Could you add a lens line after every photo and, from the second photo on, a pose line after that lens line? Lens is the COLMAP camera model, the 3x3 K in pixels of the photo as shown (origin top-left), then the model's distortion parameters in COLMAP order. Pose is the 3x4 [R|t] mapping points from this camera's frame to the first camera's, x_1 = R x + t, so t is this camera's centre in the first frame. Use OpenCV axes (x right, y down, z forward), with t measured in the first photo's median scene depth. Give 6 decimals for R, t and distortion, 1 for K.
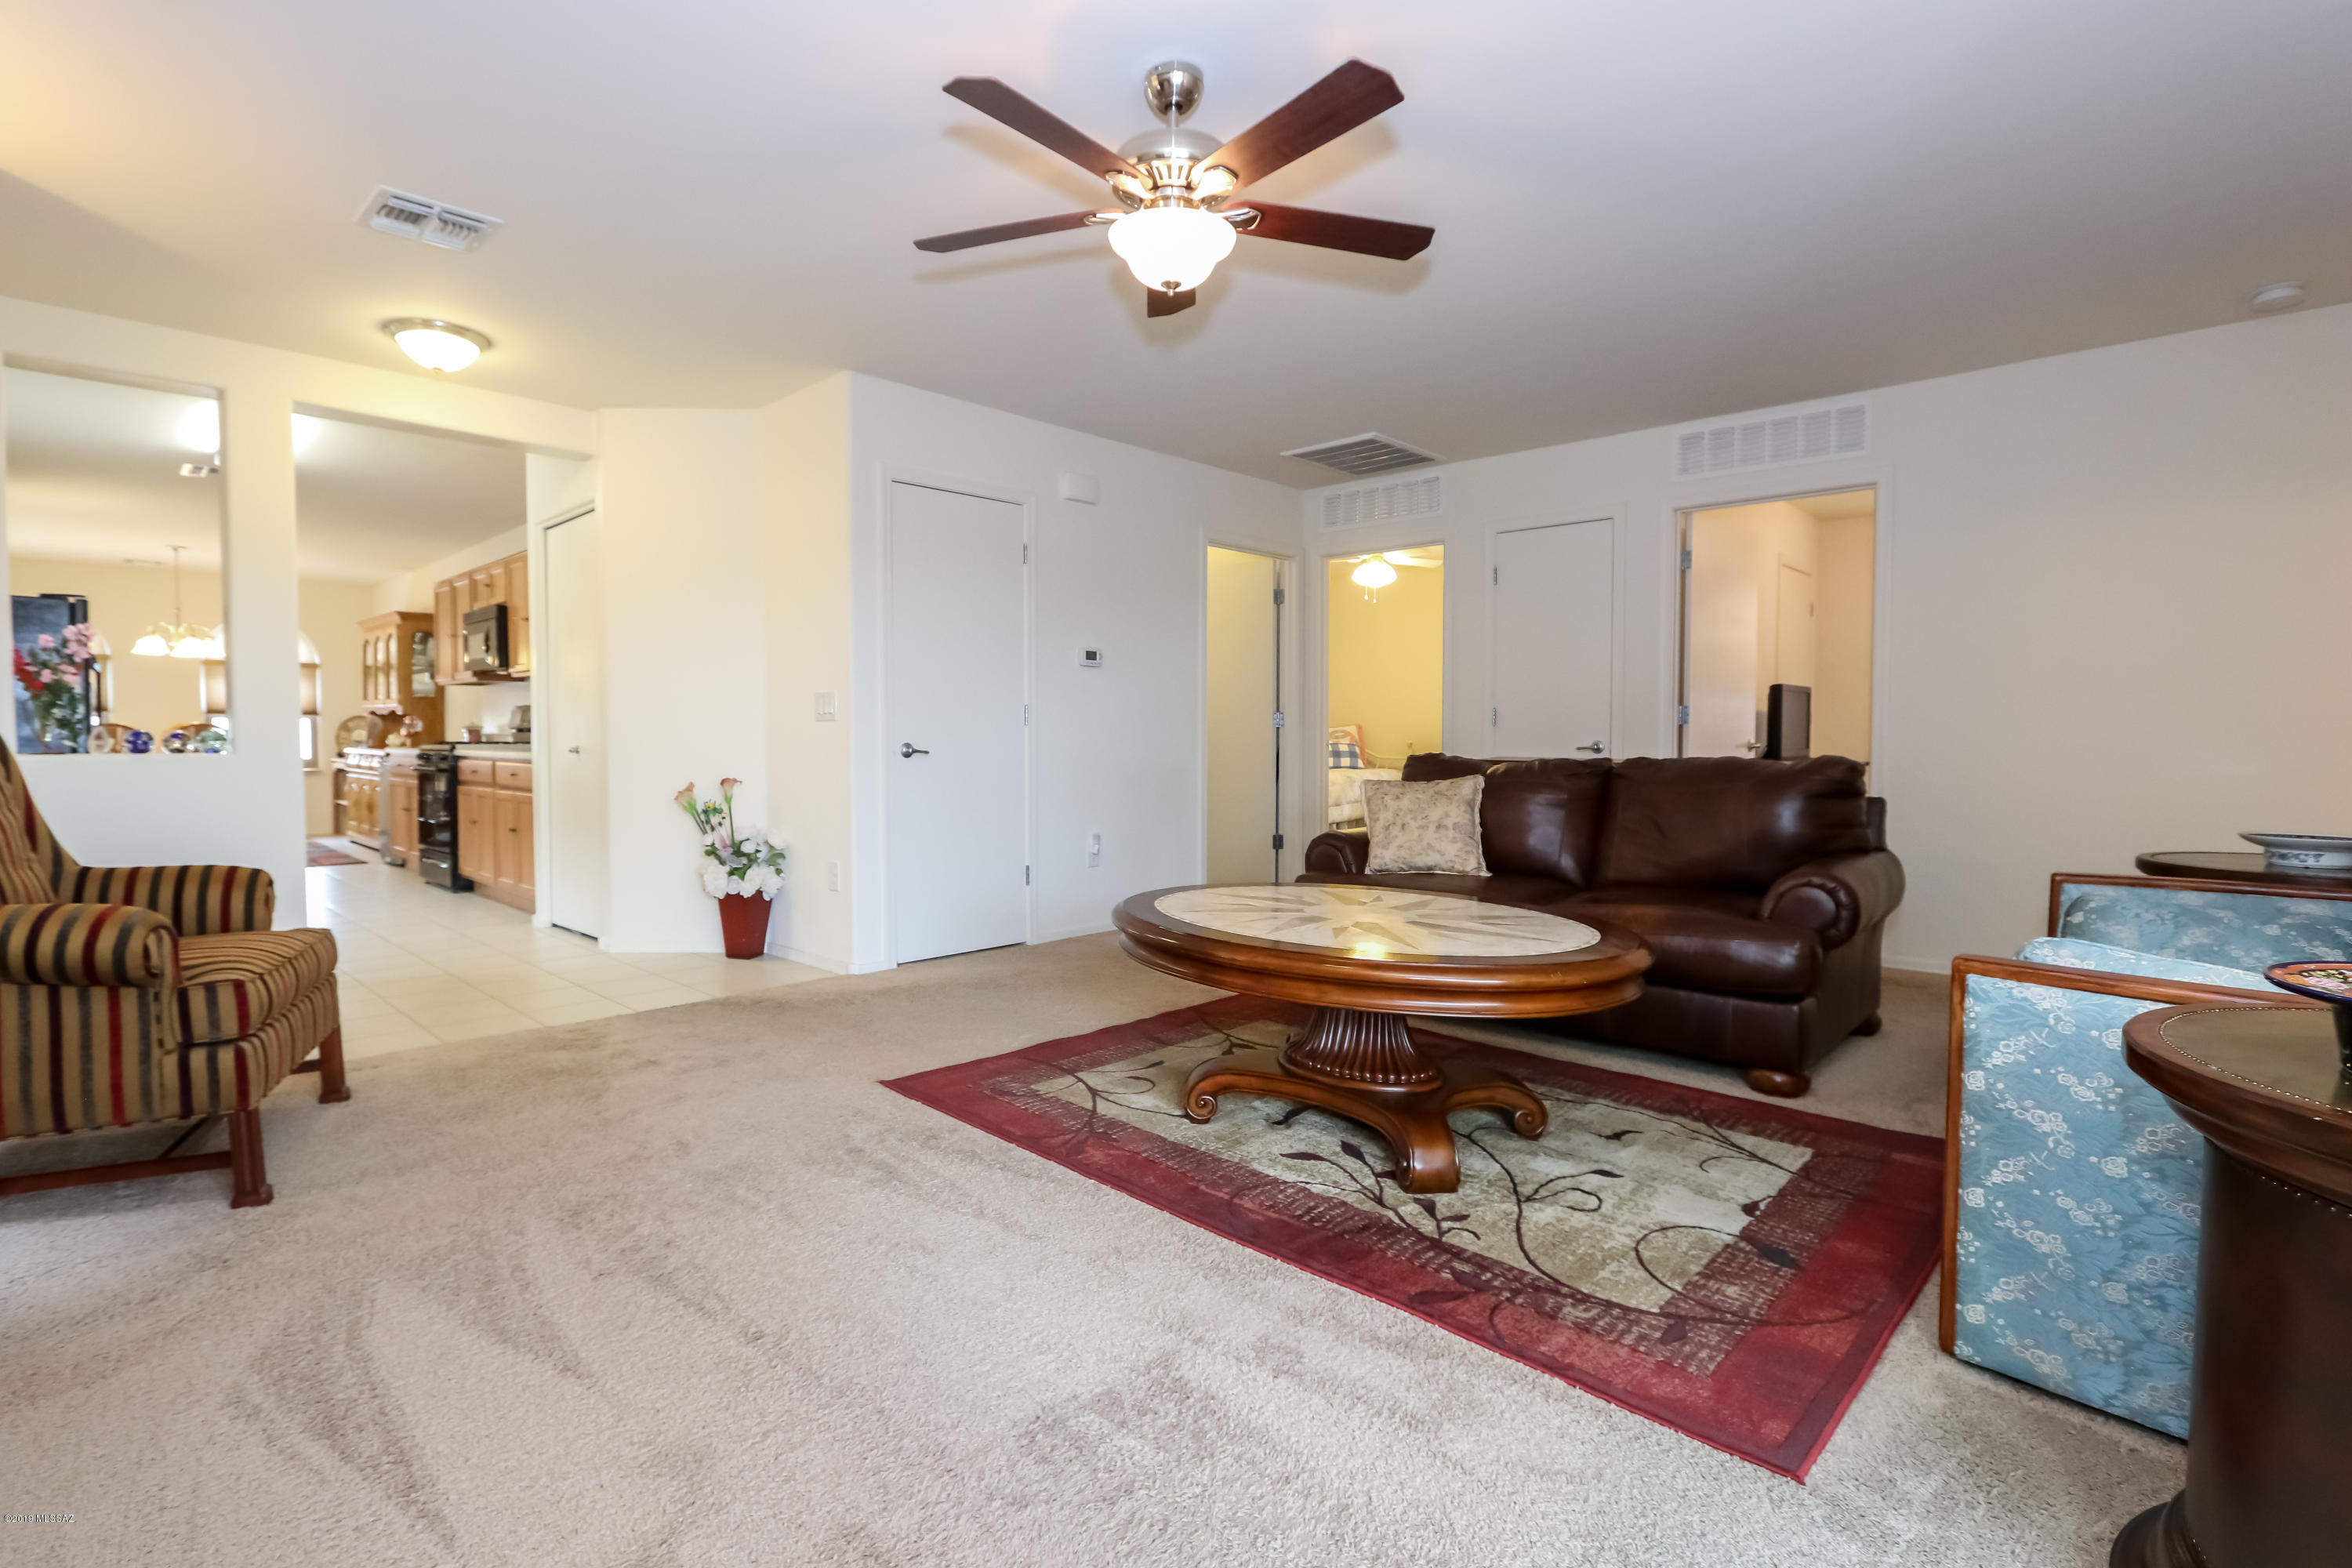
lens RADIAL K [[1100.5, 0, 1130.6], [0, 1100.5, 773.2], [0, 0, 1]] dist [-0.014687, 0.000924]
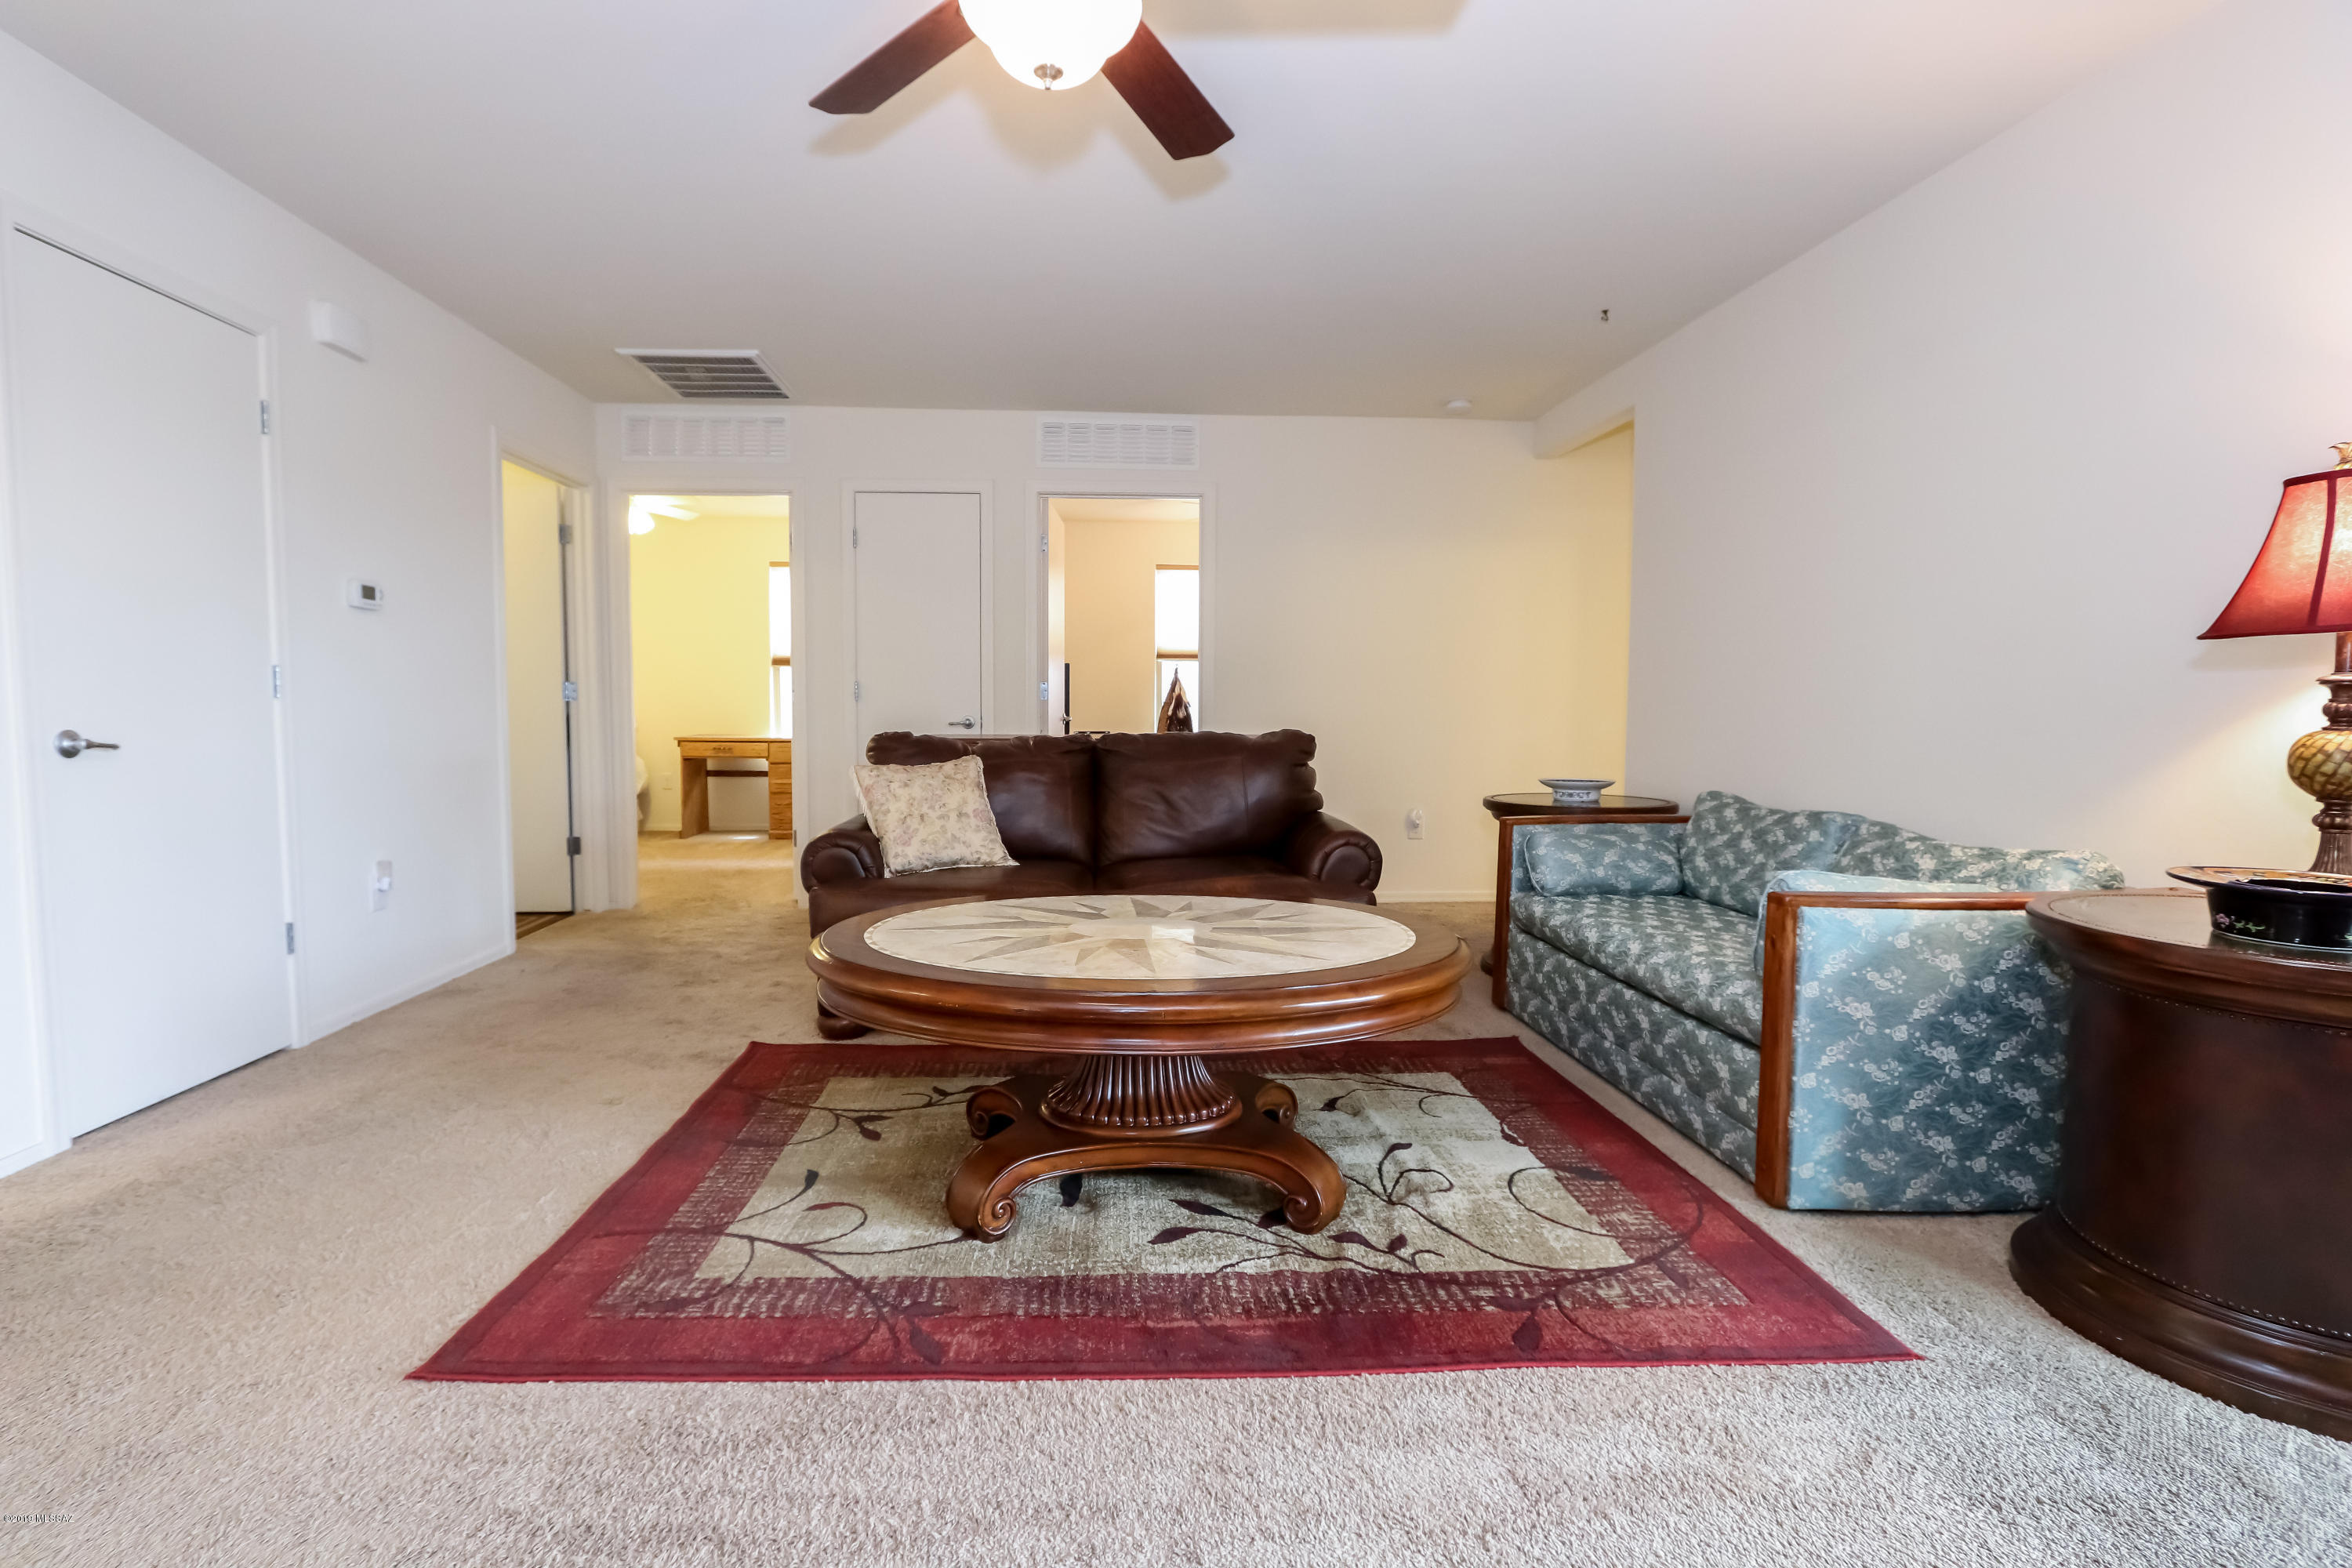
lens RADIAL K [[1084.9, 0, 1131.2], [0, 1084.9, 770.1], [0, 0, 1]] dist [-0.021585, 0.004198]
pose [[0.674357, -0.043213, 0.737140, -0.340960], [0.025204, 0.999051, 0.035510, -0.019537], [-0.737976, -0.005367, 0.674806, 0.374119]]
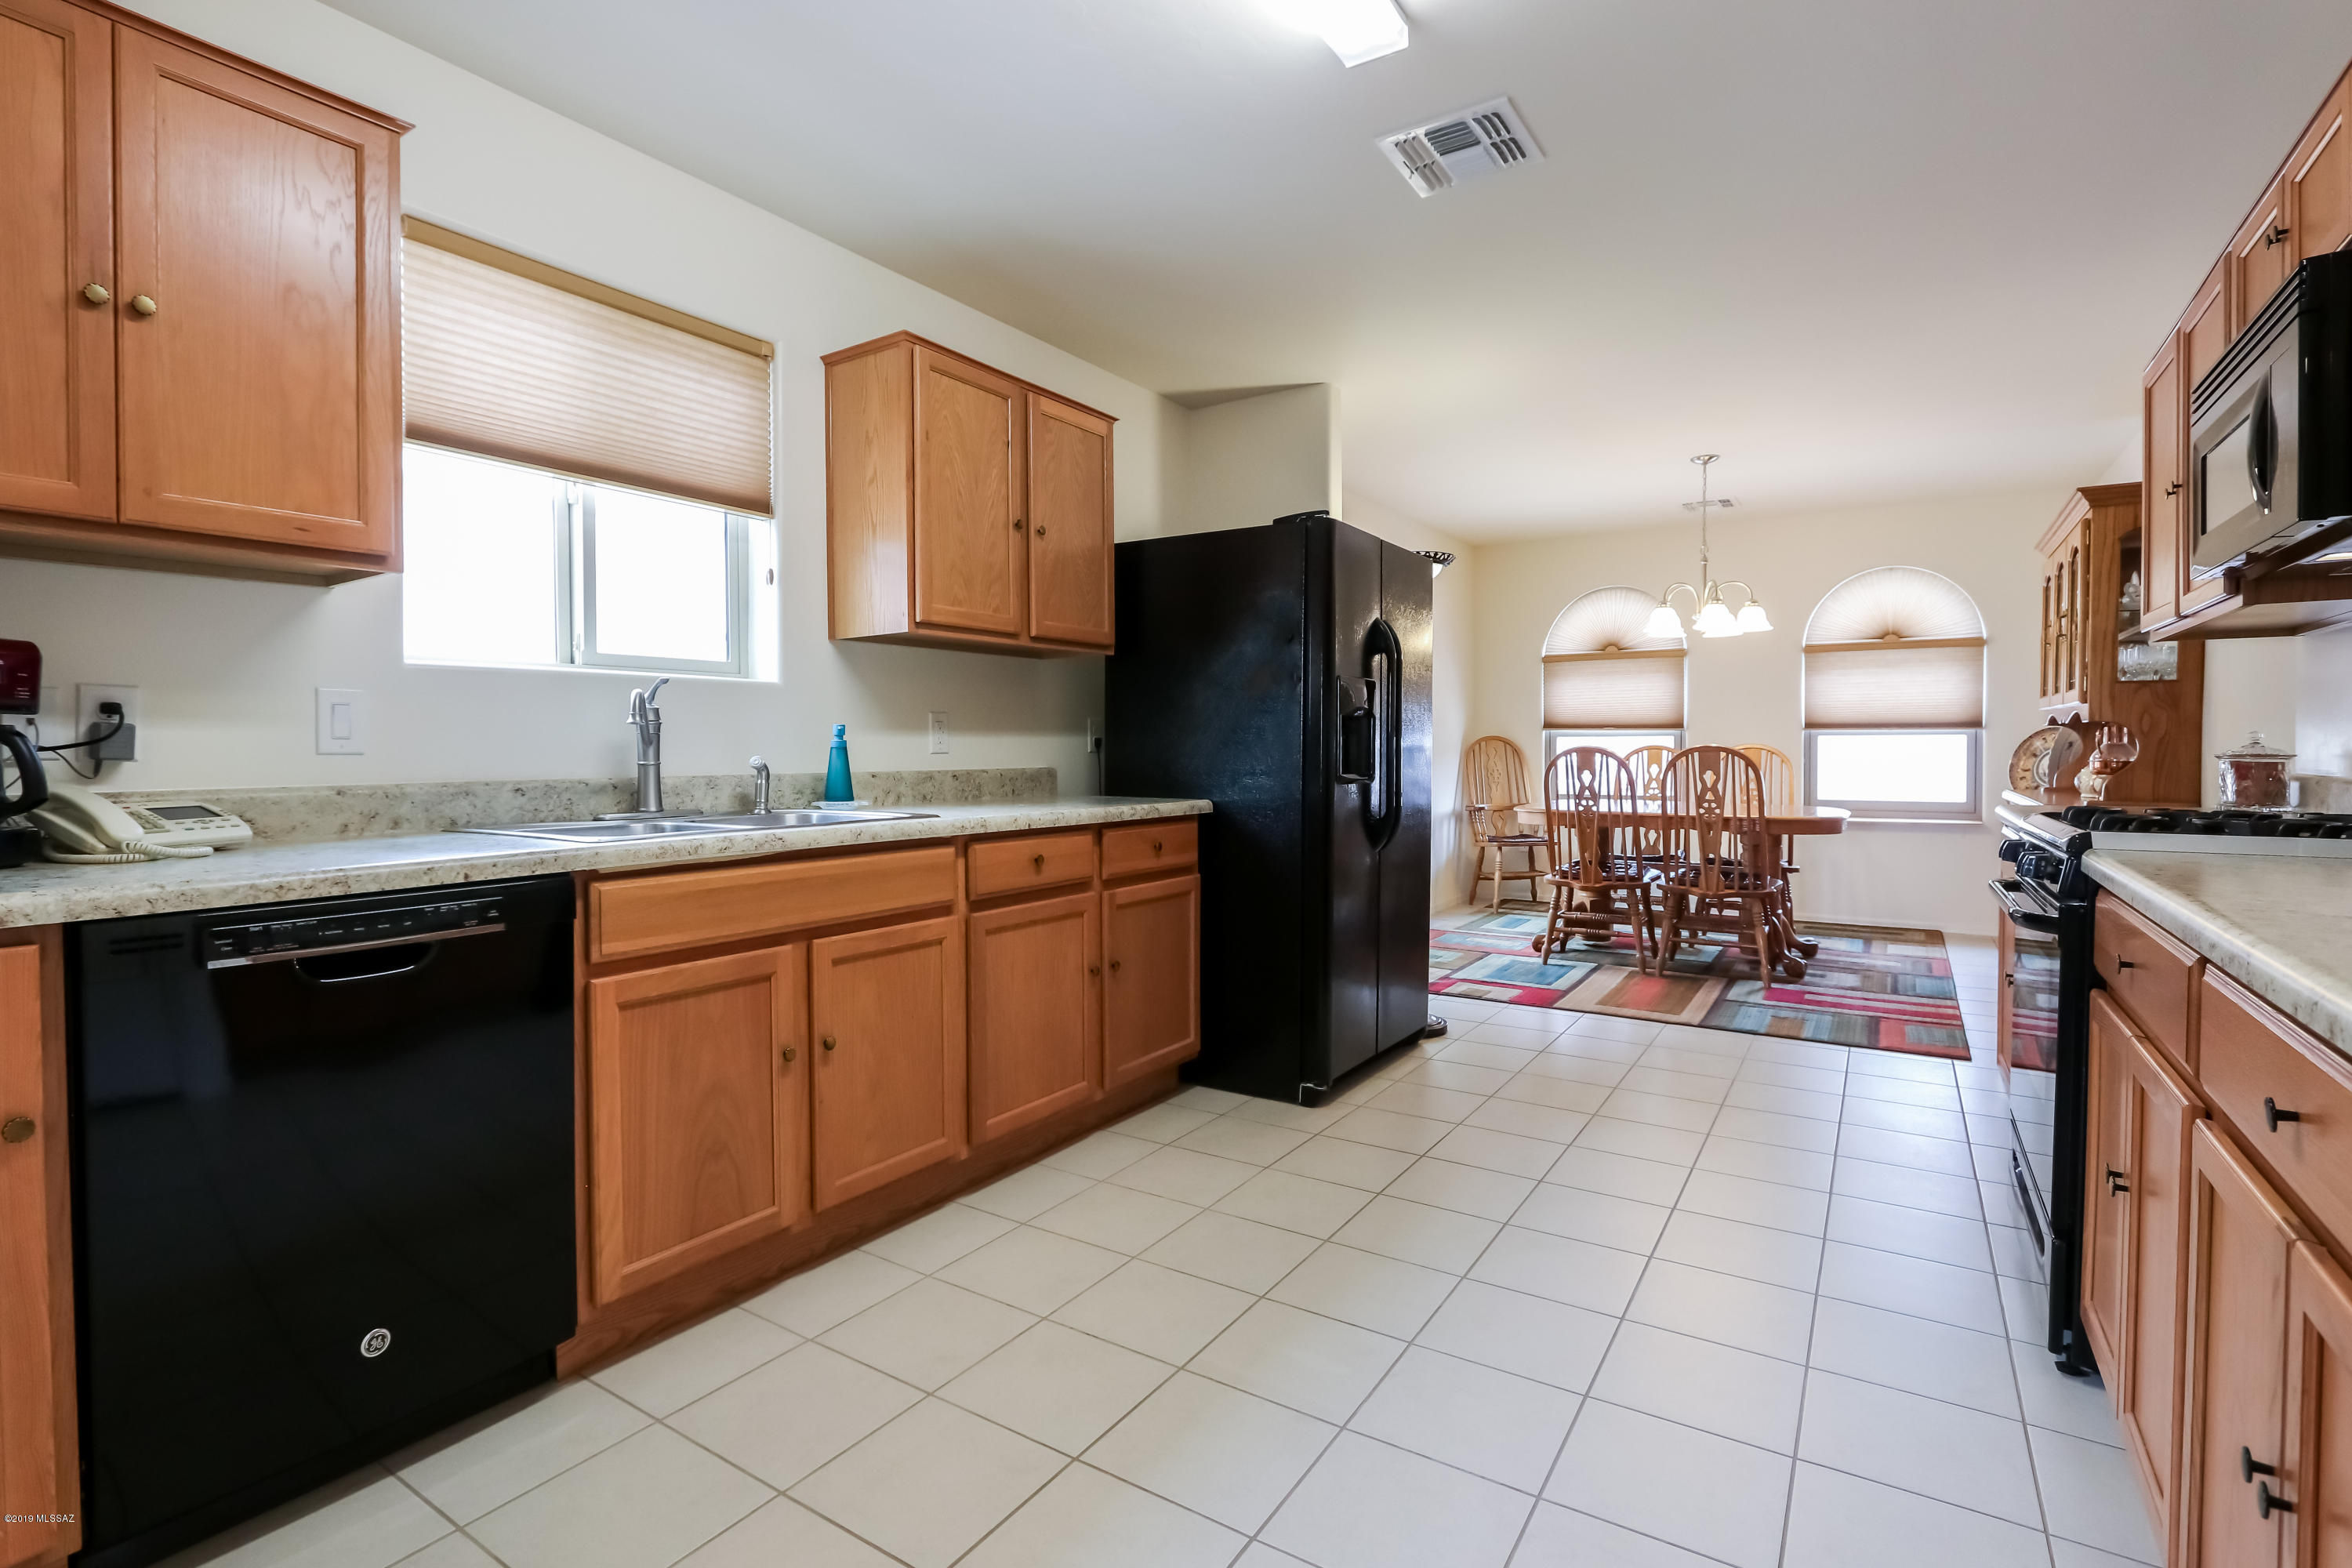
lens RADIAL K [[1108.2, 0, 1129.6], [0, 1108.2, 770.9], [0, 0, 1]] dist [-0.020244, 0.003840]
pose [[0.169973, 0.016985, -0.985302, -0.832531], [-0.028638, 0.999514, 0.012289, -0.080857], [0.985033, 0.026128, 0.170377, 1.520663]]
